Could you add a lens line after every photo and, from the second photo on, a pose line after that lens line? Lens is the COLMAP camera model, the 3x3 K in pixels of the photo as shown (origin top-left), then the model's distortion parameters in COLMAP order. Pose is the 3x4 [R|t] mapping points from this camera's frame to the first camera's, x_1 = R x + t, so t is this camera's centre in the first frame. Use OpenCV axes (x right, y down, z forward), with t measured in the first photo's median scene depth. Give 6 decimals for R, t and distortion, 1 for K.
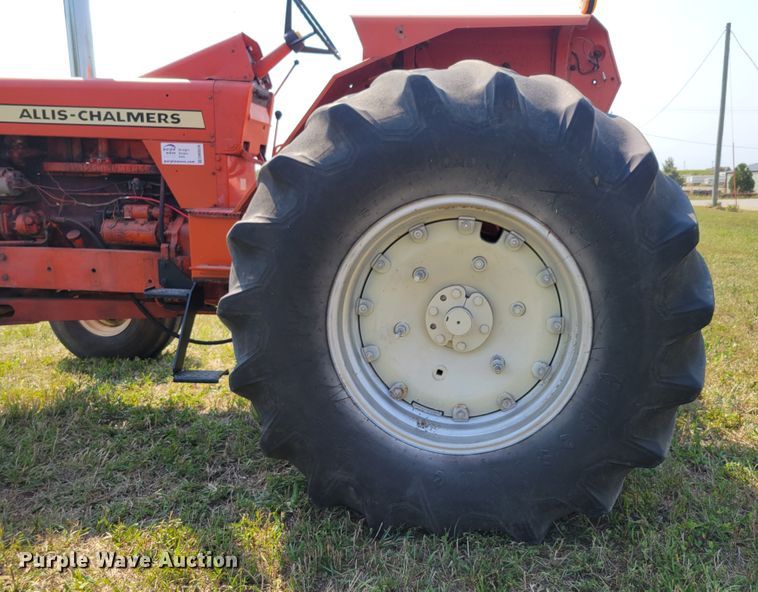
lens RADIAL K [[595.3, 0, 430.0], [0, 595.3, 298.6], [0, 0, 1]] dist [0.007752, -0.007434]
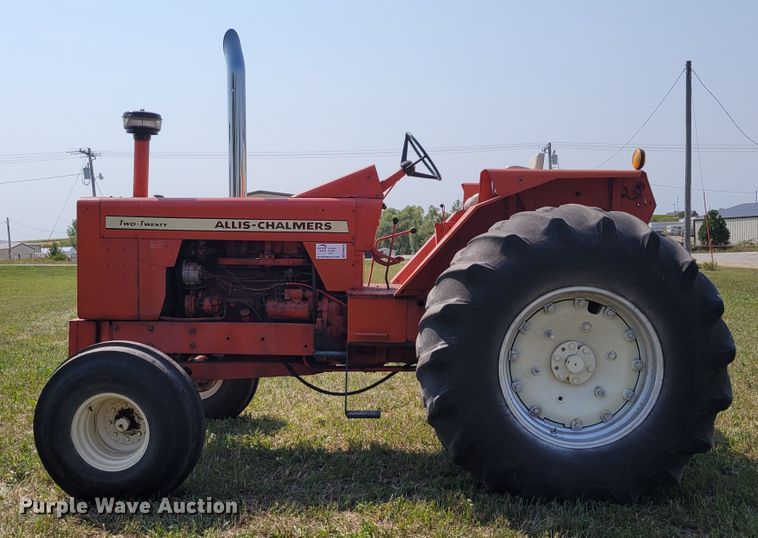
lens RADIAL K [[718.7, 0, 380.2], [0, 718.7, 291.2], [0, 0, 1]] dist [0.006224, 0.000857]
pose [[0.999165, -0.016031, 0.037572, -0.374646], [0.020437, 0.992566, -0.119978, 0.045602], [-0.035370, 0.120646, 0.992065, -0.622187]]
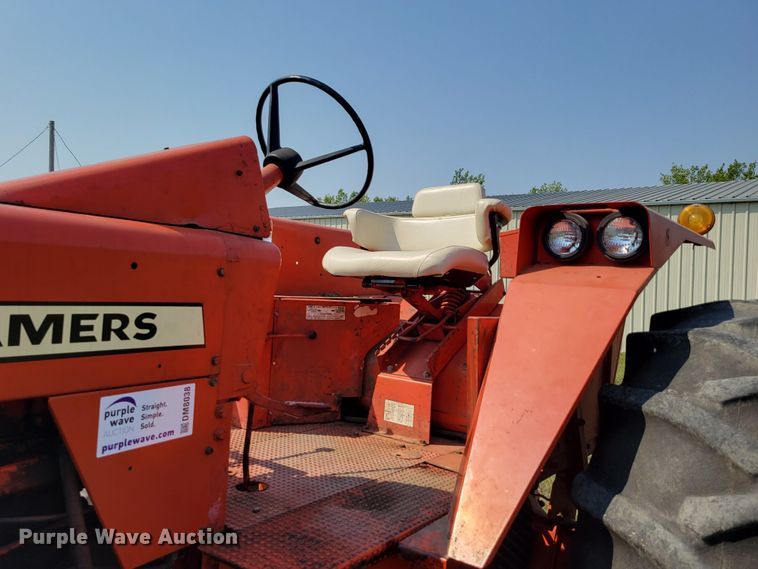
lens RADIAL K [[602.0, 0, 379.0], [0, 602.0, 284.5], [0, 0, 1]] dist [0.048712, 0.001575]
pose [[0.556816, 0.010673, 0.830568, -0.662353], [0.119786, 0.988434, -0.093006, -0.277820], [-0.821954, 0.151278, 0.549097, 0.679144]]
